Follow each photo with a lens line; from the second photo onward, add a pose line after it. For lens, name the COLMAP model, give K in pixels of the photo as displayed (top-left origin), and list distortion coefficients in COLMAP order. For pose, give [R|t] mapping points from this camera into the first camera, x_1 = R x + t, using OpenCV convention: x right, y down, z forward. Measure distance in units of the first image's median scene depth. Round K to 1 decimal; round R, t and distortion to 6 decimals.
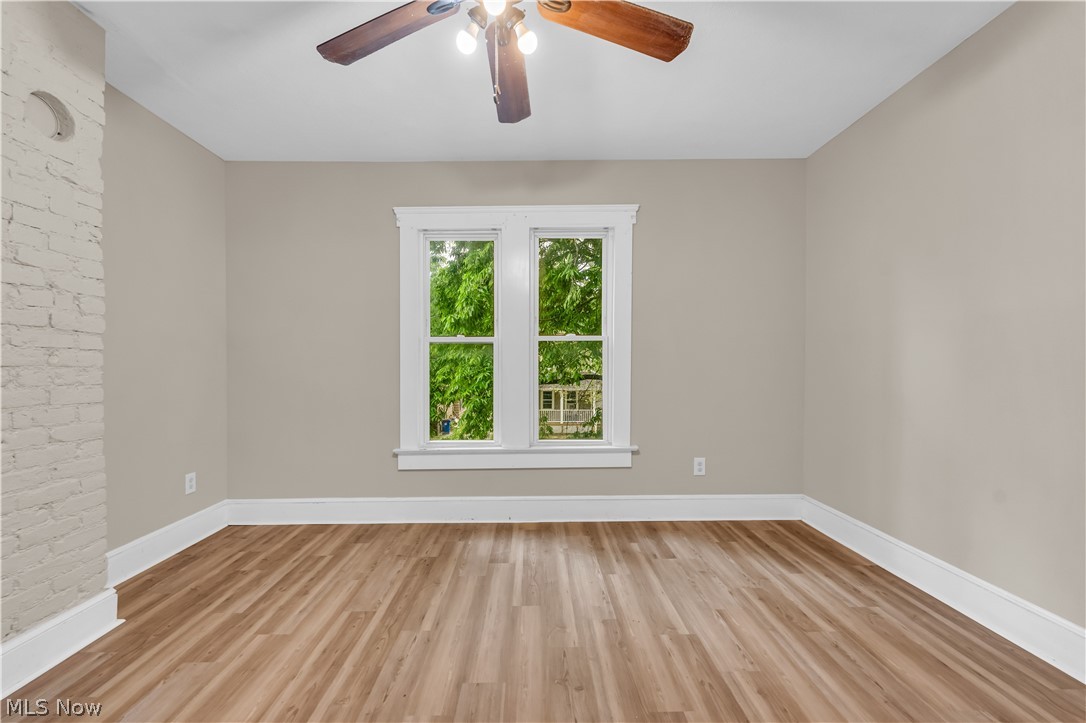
lens RADIAL K [[438.8, 0, 538.3], [0, 438.8, 367.8], [0, 0, 1]] dist [-0.000670, -0.000343]
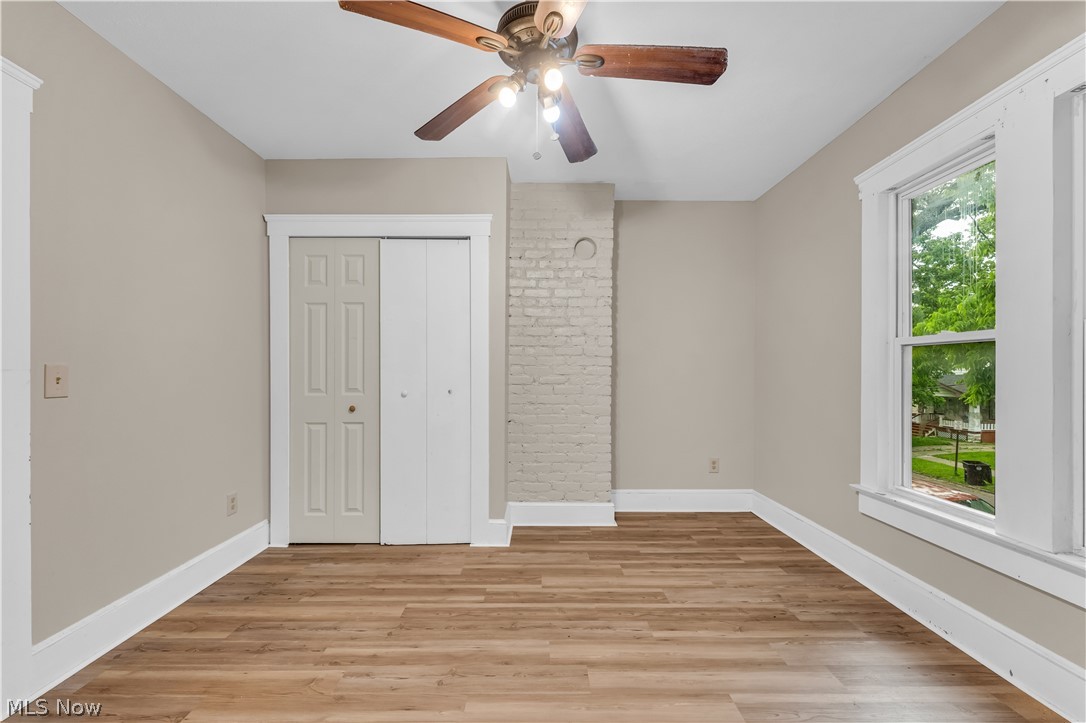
lens RADIAL K [[438.8, 0, 538.3], [0, 438.8, 367.8], [0, 0, 1]] dist [-0.000670, -0.000343]
pose [[-0.007937, -0.004252, -0.999959, 0.639116], [-0.011355, 0.999927, -0.004162, -0.017755], [0.999904, 0.011322, -0.007984, 0.598708]]
